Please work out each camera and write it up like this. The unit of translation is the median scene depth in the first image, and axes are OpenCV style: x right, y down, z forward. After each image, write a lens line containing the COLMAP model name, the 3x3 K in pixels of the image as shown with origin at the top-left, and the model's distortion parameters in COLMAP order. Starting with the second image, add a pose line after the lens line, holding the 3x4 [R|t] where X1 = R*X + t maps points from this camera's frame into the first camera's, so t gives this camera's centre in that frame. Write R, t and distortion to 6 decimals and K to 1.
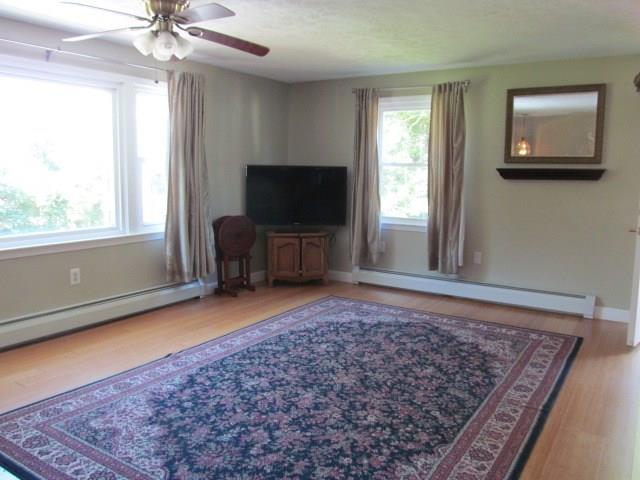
lens RADIAL K [[526.5, 0, 324.2], [0, 526.5, 238.2], [0, 0, 1]] dist [-0.070943, 0.023802]
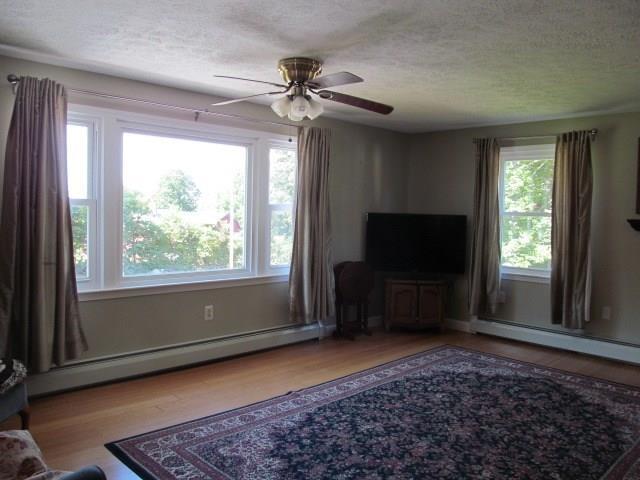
lens RADIAL K [[526.5, 0, 322.1], [0, 526.5, 234.7], [0, 0, 1]] dist [-0.070943, 0.023802]
pose [[0.974615, 0.019710, -0.223018, -0.002929], [-0.038974, 0.995845, -0.082308, -0.010448], [0.220469, 0.088910, 0.971333, -0.046311]]
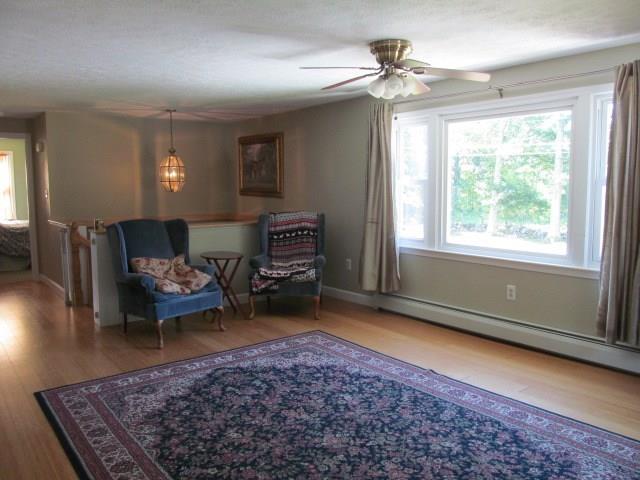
lens RADIAL K [[526.5, 0, 319.4], [0, 526.5, 238.0], [0, 0, 1]] dist [-0.070943, 0.023802]
pose [[-0.343190, 0.082491, -0.935637, 0.760157], [-0.119324, 0.984236, 0.130544, -0.151740], [0.931656, 0.156445, -0.327937, 1.129933]]
